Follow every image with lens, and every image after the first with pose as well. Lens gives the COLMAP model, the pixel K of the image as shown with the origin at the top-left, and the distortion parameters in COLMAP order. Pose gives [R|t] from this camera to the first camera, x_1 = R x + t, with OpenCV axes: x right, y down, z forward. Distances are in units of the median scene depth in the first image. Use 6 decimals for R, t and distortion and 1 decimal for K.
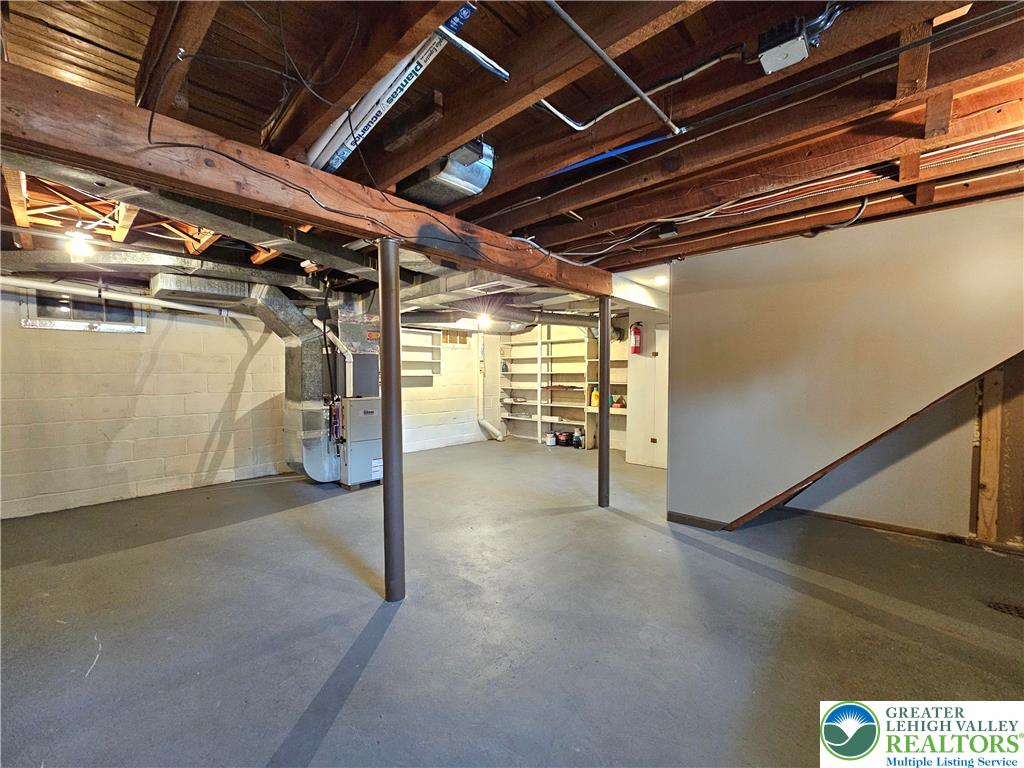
lens RADIAL K [[415.0, 0, 515.4], [0, 415.0, 388.5], [0, 0, 1]] dist [0.001784, 0.000251]
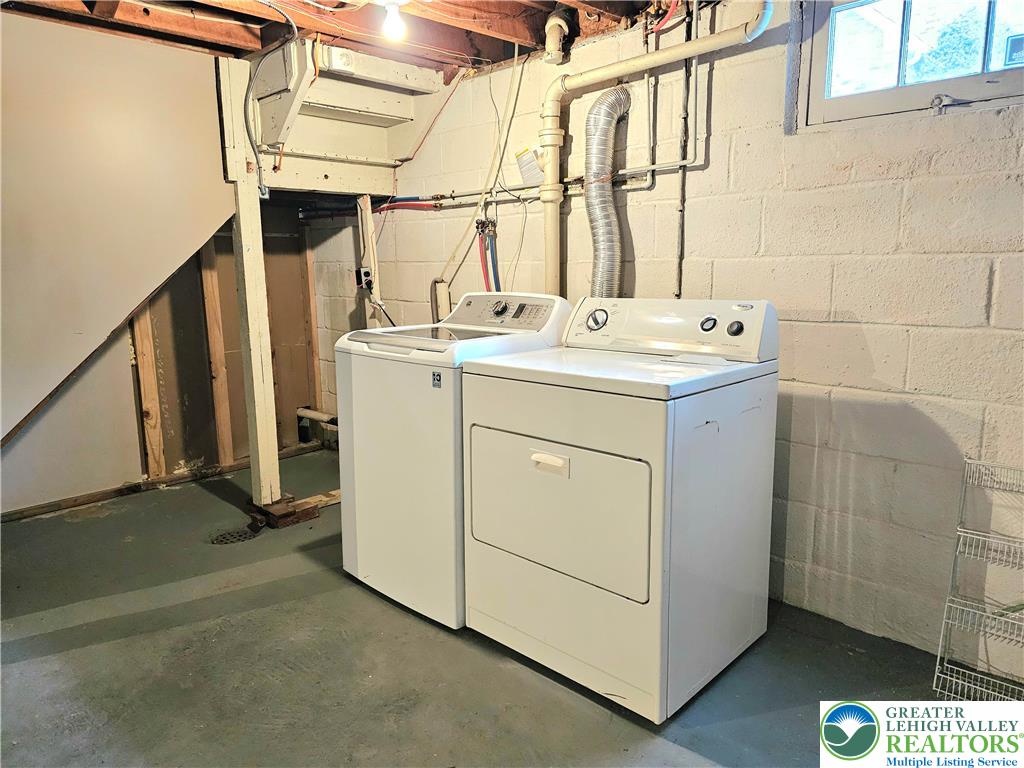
lens RADIAL K [[699.2, 0, 512.0], [0, 699.2, 384.0], [0, 0, 1]] dist [0.000352, -0.000094]
pose [[0.032805, -0.174774, 0.984062, -0.159808], [0.043325, 0.983915, 0.173304, -0.021956], [-0.998522, 0.036949, 0.039849, 0.246776]]
